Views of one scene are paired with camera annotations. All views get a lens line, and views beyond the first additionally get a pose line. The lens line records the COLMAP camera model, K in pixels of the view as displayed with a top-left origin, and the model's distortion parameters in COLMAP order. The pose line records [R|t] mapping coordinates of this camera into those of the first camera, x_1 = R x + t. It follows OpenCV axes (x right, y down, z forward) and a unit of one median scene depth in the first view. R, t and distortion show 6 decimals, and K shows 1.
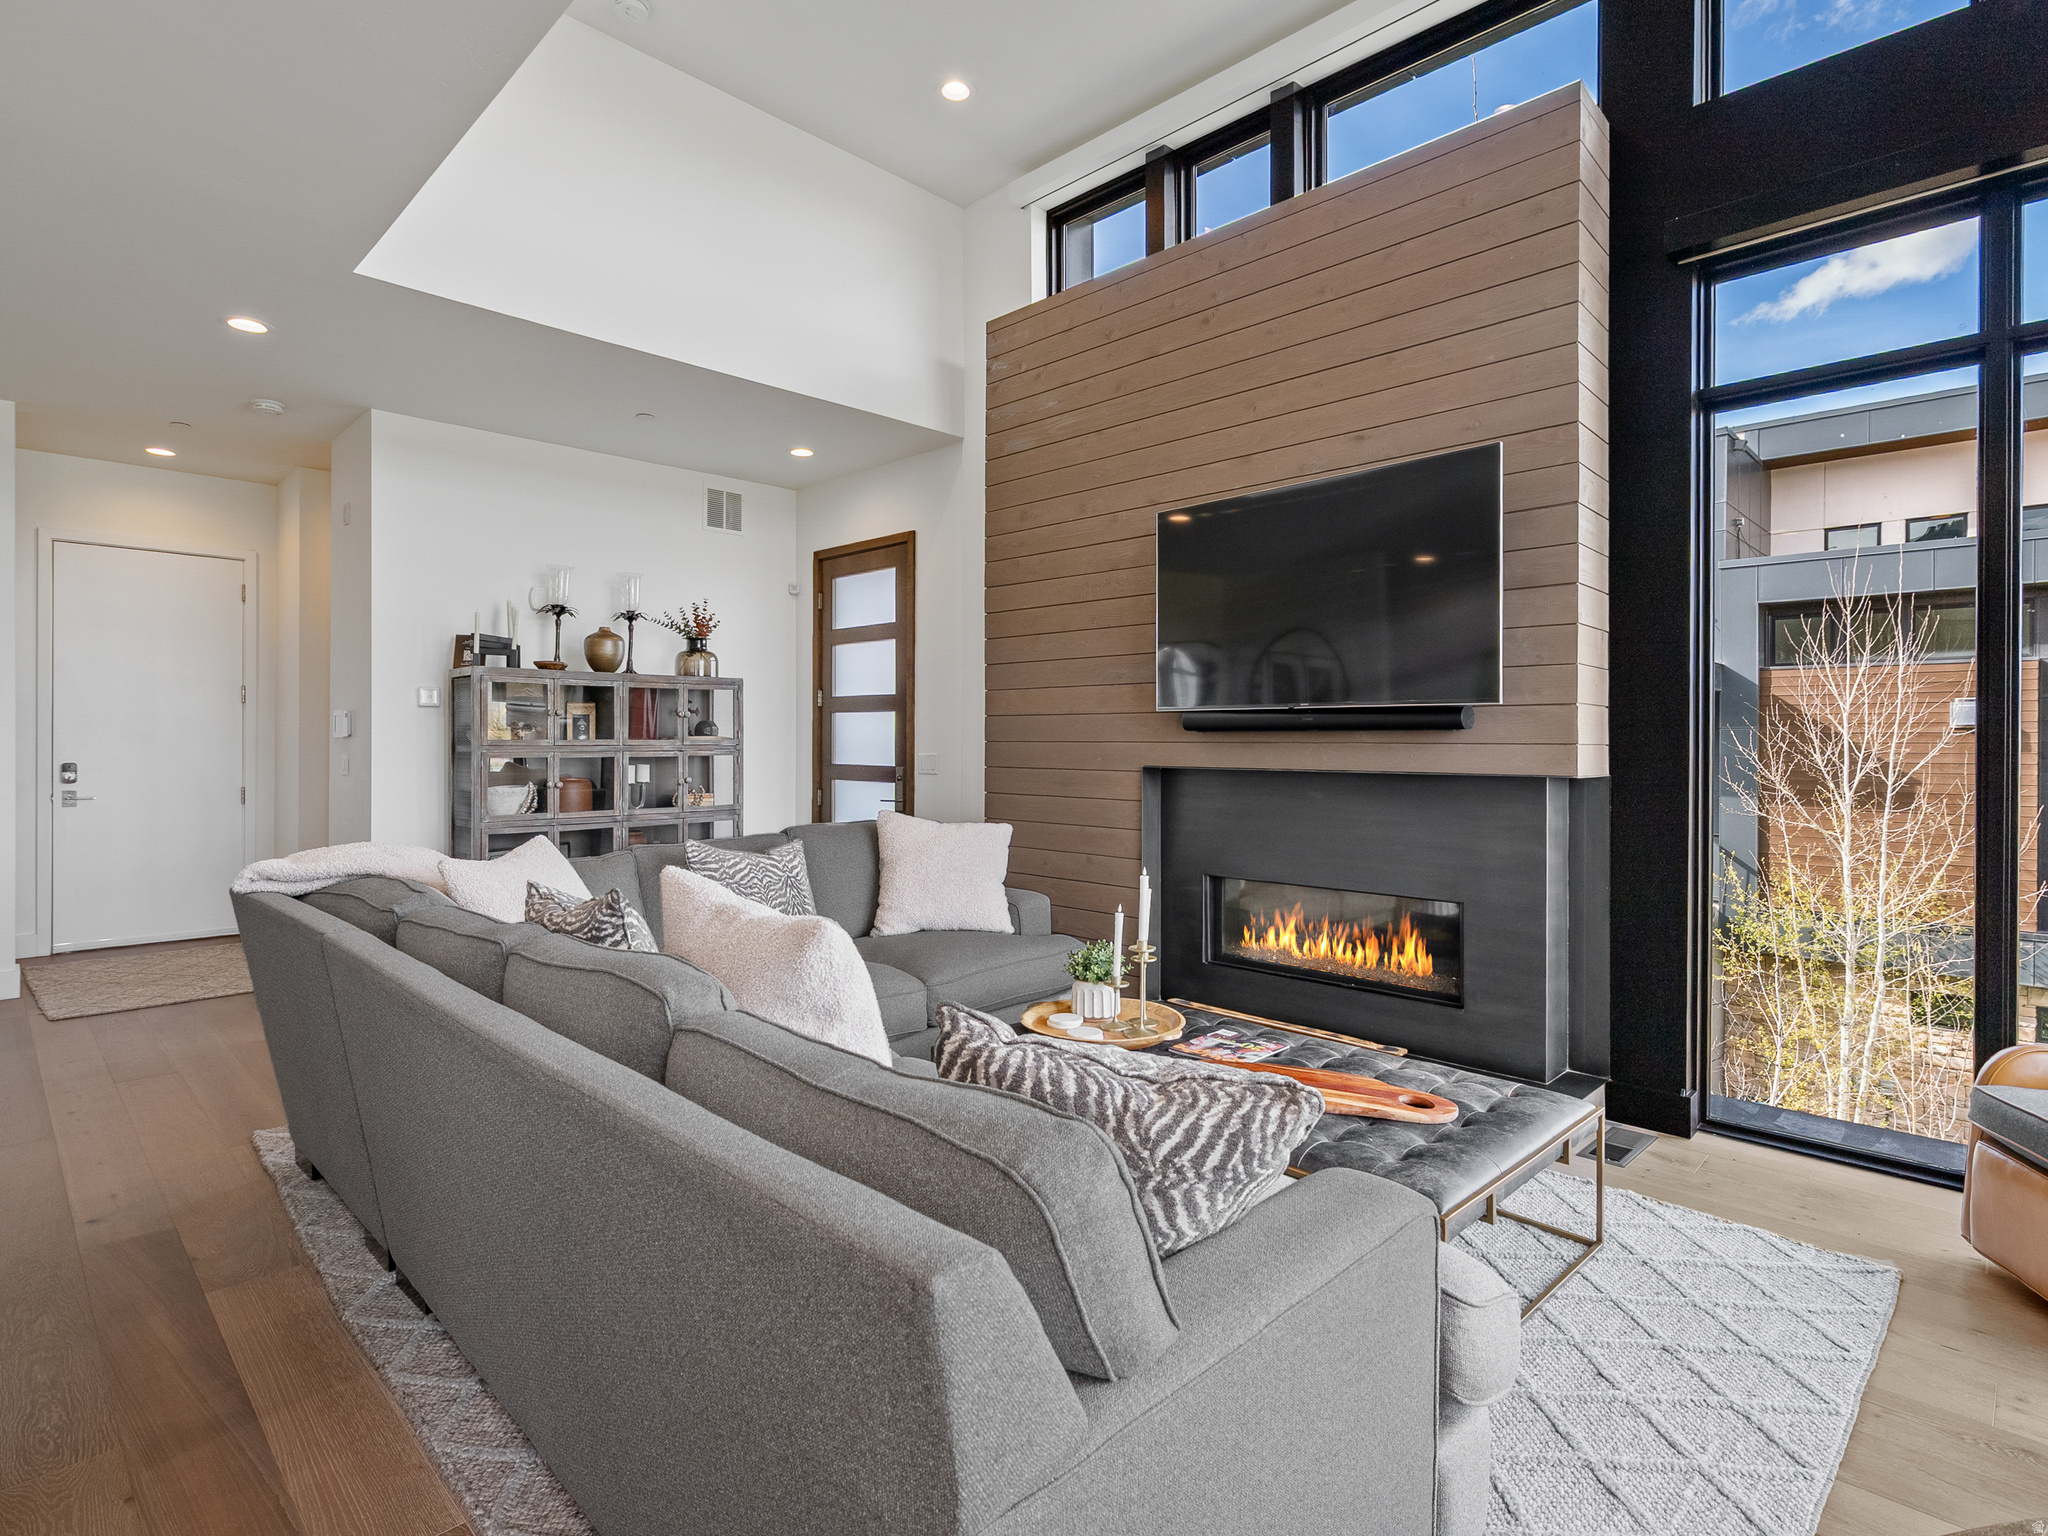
lens RADIAL K [[1052.6, 0, 1027.5], [0, 1052.6, 749.5], [0, 0, 1]] dist [0.004512, 0.000456]
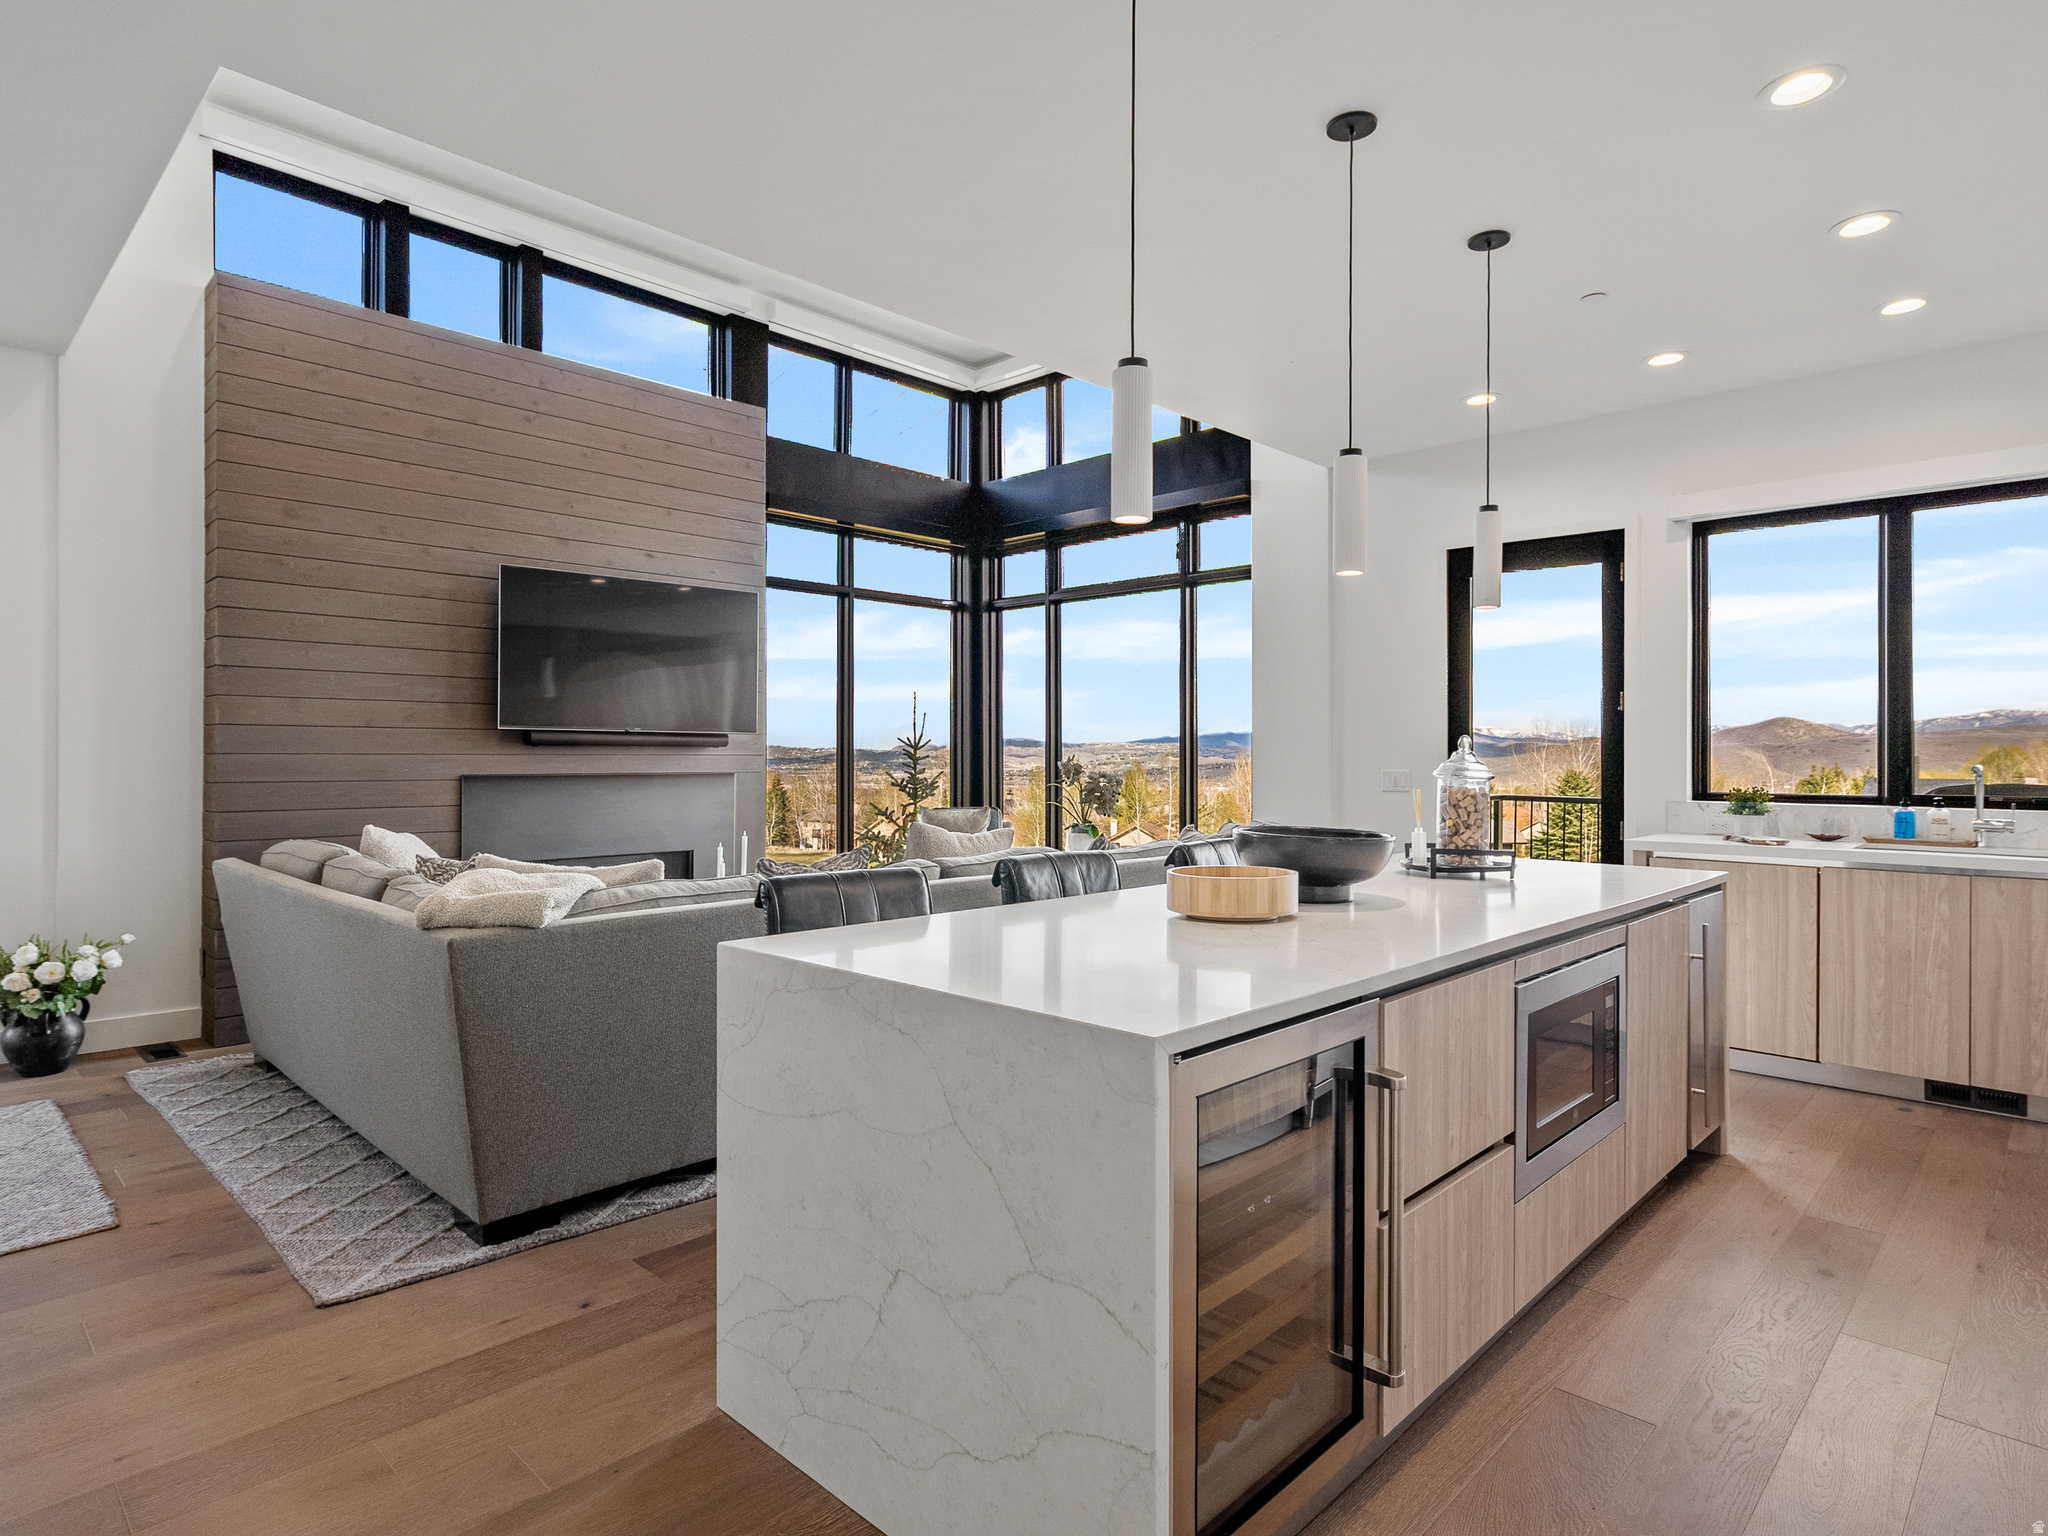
lens RADIAL K [[1160.3, 0, 1037.4], [0, 1160.3, 755.3], [0, 0, 1]] dist [0.002010, -0.000180]
pose [[-0.015079, -0.007238, 0.999860, -1.293723], [0.007713, 0.999943, 0.007355, -0.012867], [-0.999857, 0.007823, -0.015022, 0.441620]]
